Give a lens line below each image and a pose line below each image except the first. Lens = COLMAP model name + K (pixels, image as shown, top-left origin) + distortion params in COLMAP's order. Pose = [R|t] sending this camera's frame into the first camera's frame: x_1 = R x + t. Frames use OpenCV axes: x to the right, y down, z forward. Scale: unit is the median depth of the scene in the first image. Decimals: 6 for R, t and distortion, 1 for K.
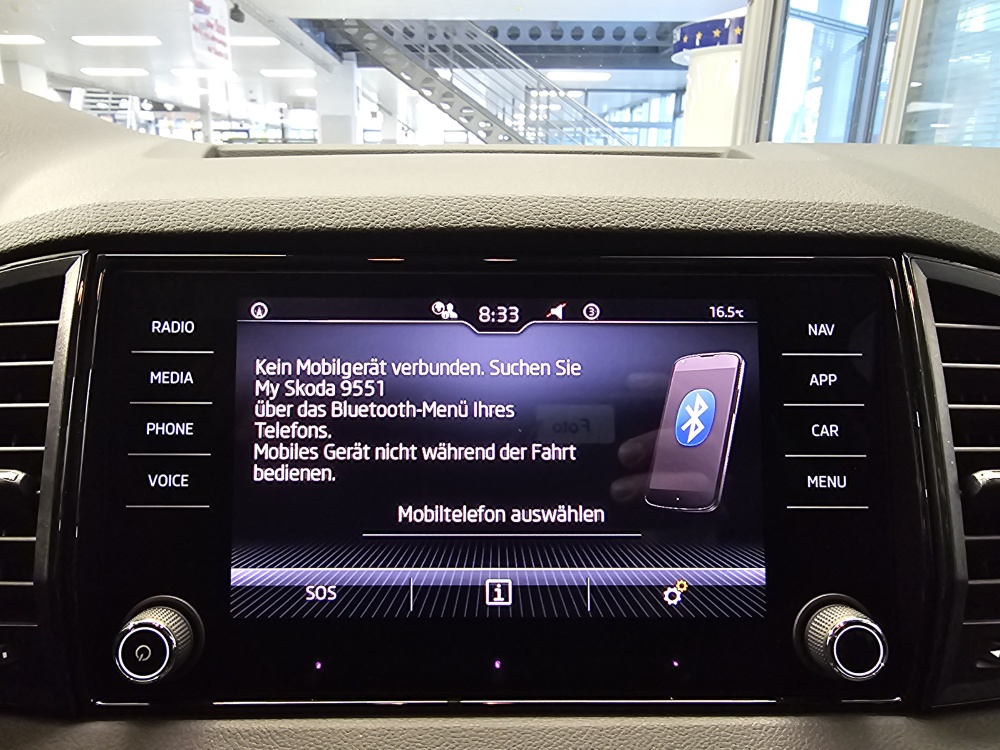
lens RADIAL K [[695.1, 0, 451.4], [0, 695.1, 361.5], [0, 0, 1]] dist [-0.001681, -0.002392]
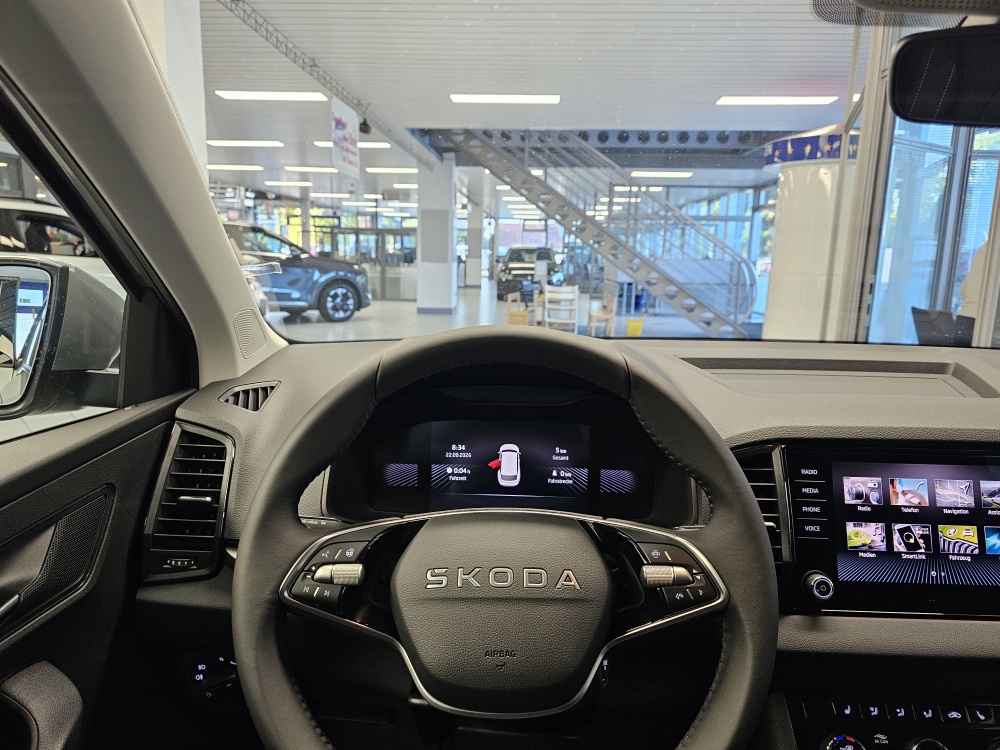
lens RADIAL K [[679.1, 0, 495.0], [0, 679.1, 366.3], [0, 0, 1]] dist [0.065314, -0.068685]
pose [[0.998636, 0.018761, -0.048717, -1.530735], [-0.023878, 0.994007, -0.106674, -0.146611], [0.046424, 0.107692, 0.993100, -1.829638]]
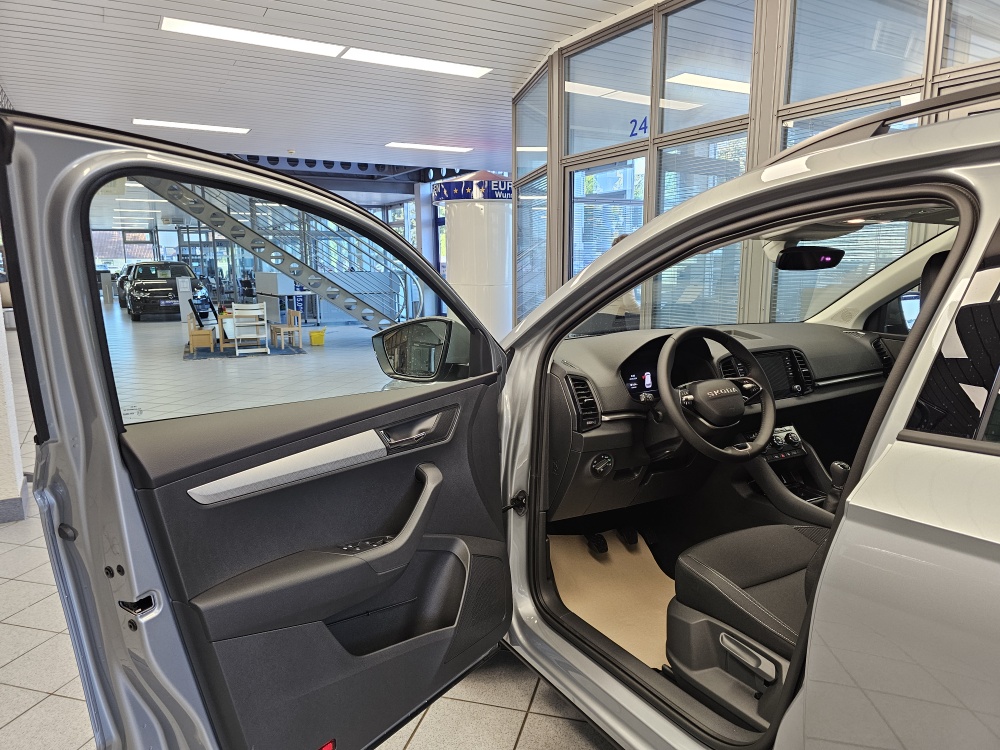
lens RADIAL K [[679.1, 0, 495.0], [0, 679.1, 366.3], [0, 0, 1]] dist [0.065314, -0.068685]
pose [[0.873117, -0.094756, 0.478213, -7.490715], [0.151885, 0.984979, -0.082142, 0.223665], [-0.463246, 0.144353, 0.874394, -5.325208]]
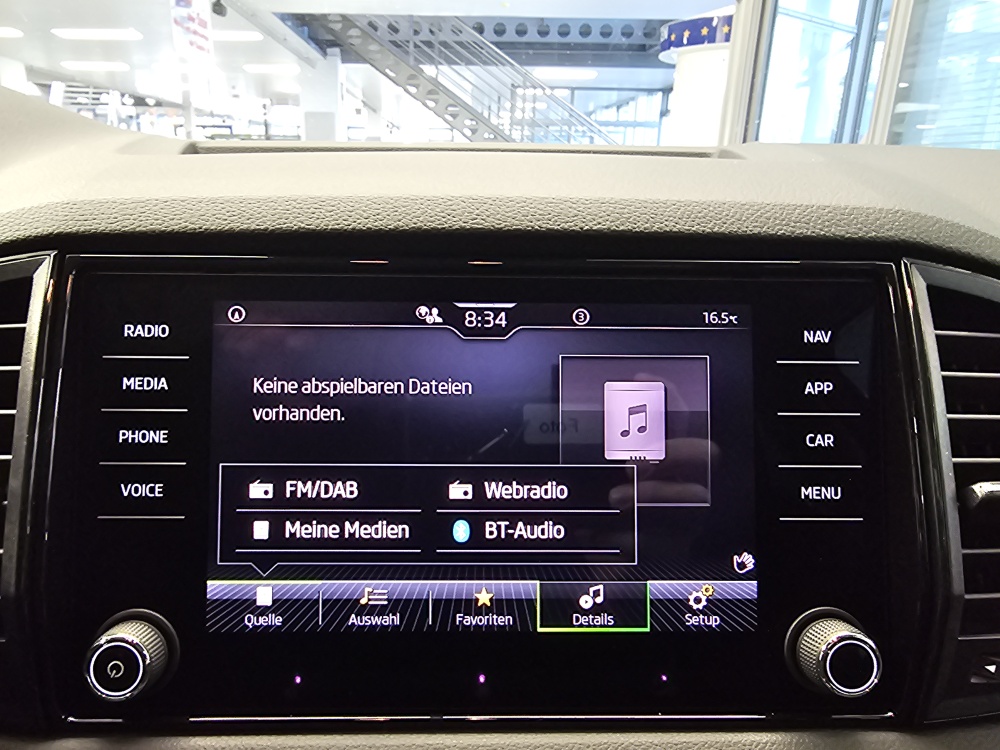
lens RADIAL K [[696.2, 0, 442.4], [0, 696.2, 374.2], [0, 0, 1]] dist [0.000110, -0.003439]
pose [[0.999945, 0.003807, 0.009736, -0.000378], [-0.003989, 0.999817, 0.018683, -0.009451], [-0.009664, -0.018721, 0.999778, 0.032449]]
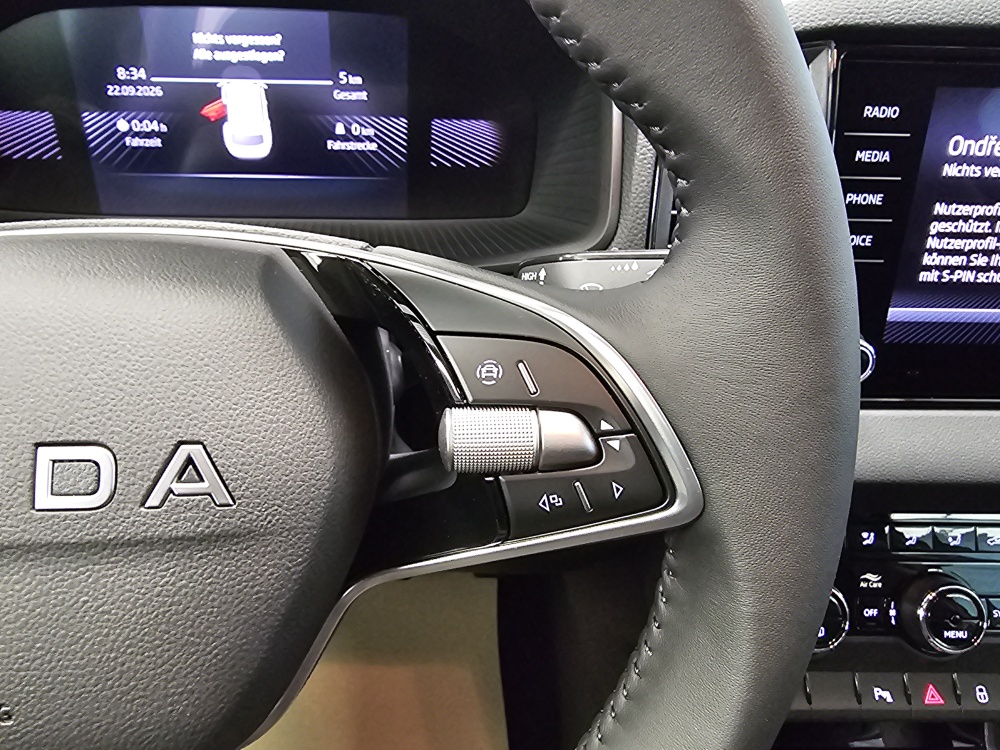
lens RADIAL K [[691.3, 0, 430.9], [0, 691.3, 378.6], [0, 0, 1]] dist [-0.001996, -0.001507]
pose [[0.999875, 0.013011, 0.008966, -1.191508], [-0.015398, 0.929670, 0.368072, -0.048808], [-0.003546, -0.368164, 0.929754, -0.276832]]
